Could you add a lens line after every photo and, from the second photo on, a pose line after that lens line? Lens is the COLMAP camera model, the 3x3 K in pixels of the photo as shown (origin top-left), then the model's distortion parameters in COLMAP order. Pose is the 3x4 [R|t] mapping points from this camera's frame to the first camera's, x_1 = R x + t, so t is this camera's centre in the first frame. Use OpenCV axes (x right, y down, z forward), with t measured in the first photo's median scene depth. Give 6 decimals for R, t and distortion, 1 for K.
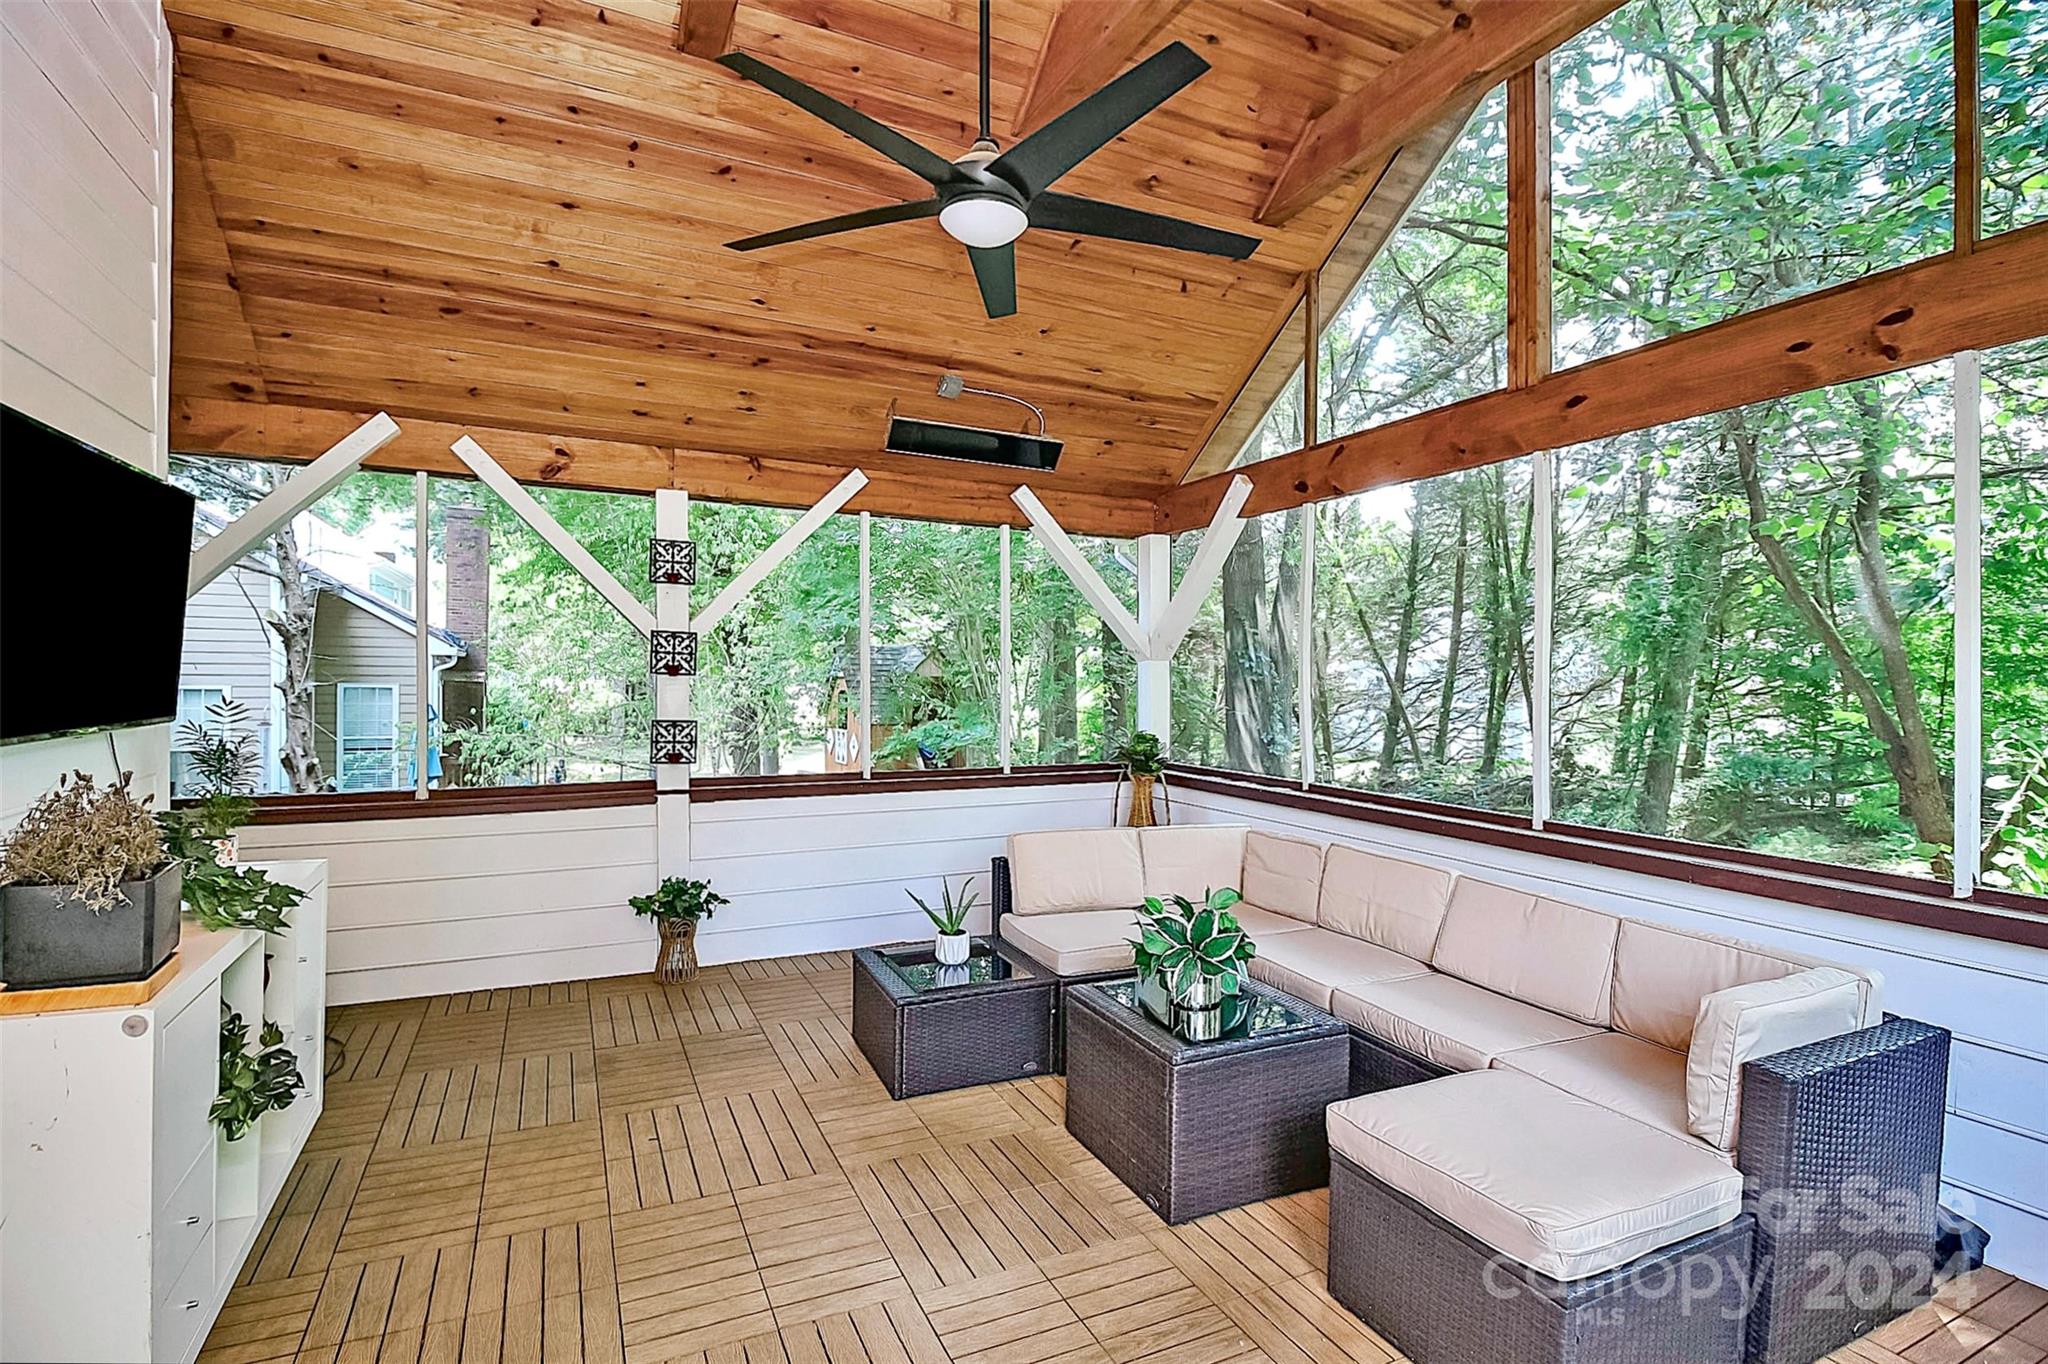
lens RADIAL K [[969.8, 0, 1026.5], [0, 969.8, 672.2], [0, 0, 1]] dist [-0.020003, -0.000939]
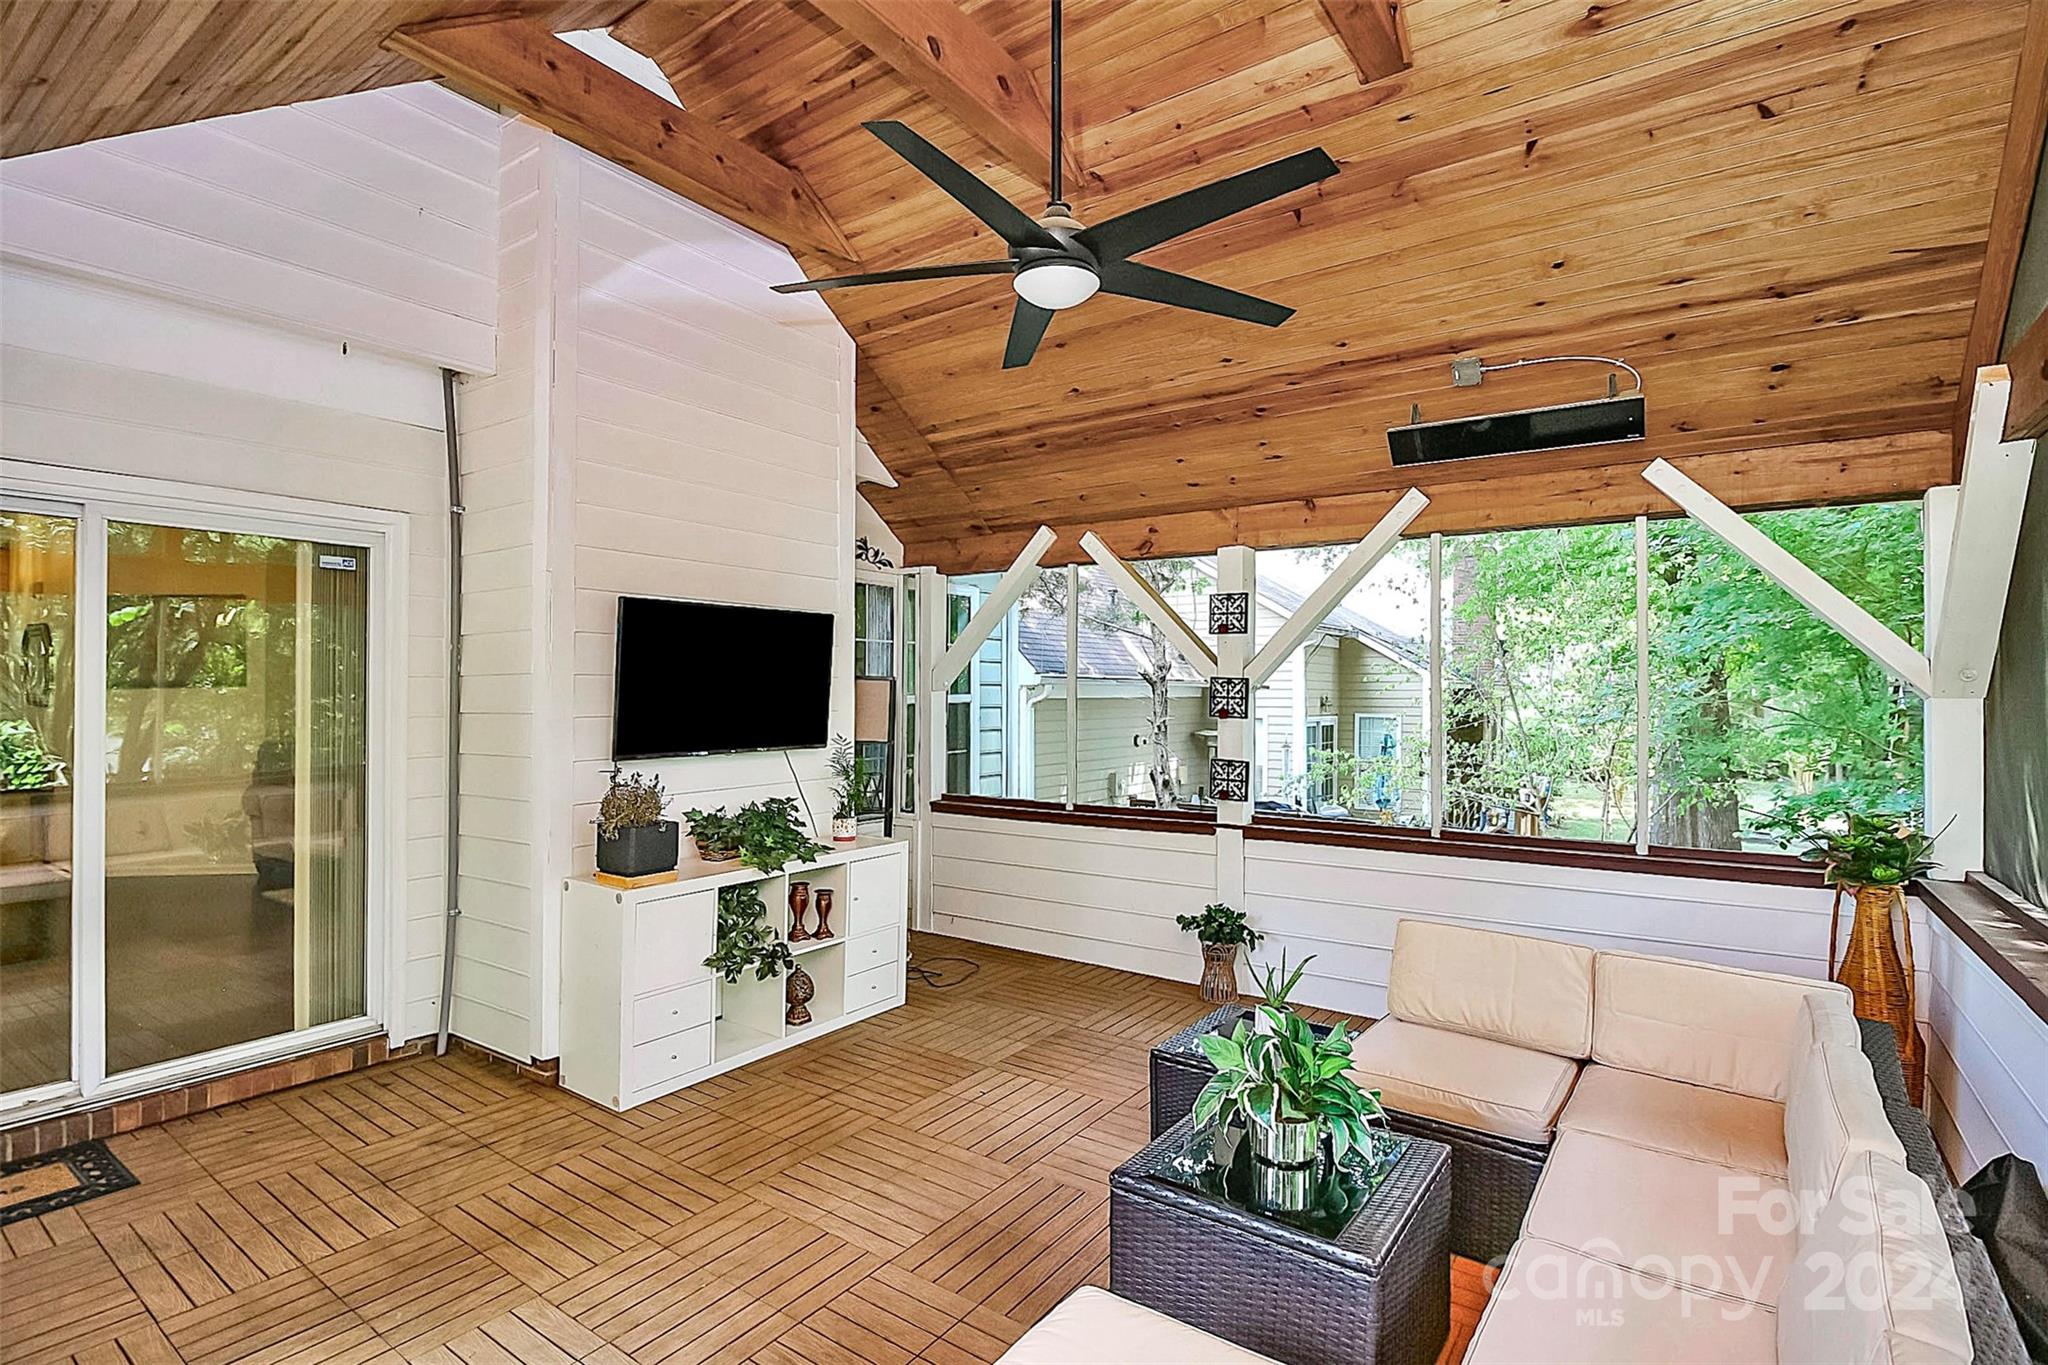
lens RADIAL K [[972.7, 0, 1029.2], [0, 972.7, 697.4], [0, 0, 1]] dist [-0.020369, -0.000902]
pose [[0.479136, -0.008616, -0.877698, 0.522922], [0.008275, 0.999952, -0.005299, -0.017682], [0.877702, -0.004724, 0.479184, 0.306406]]
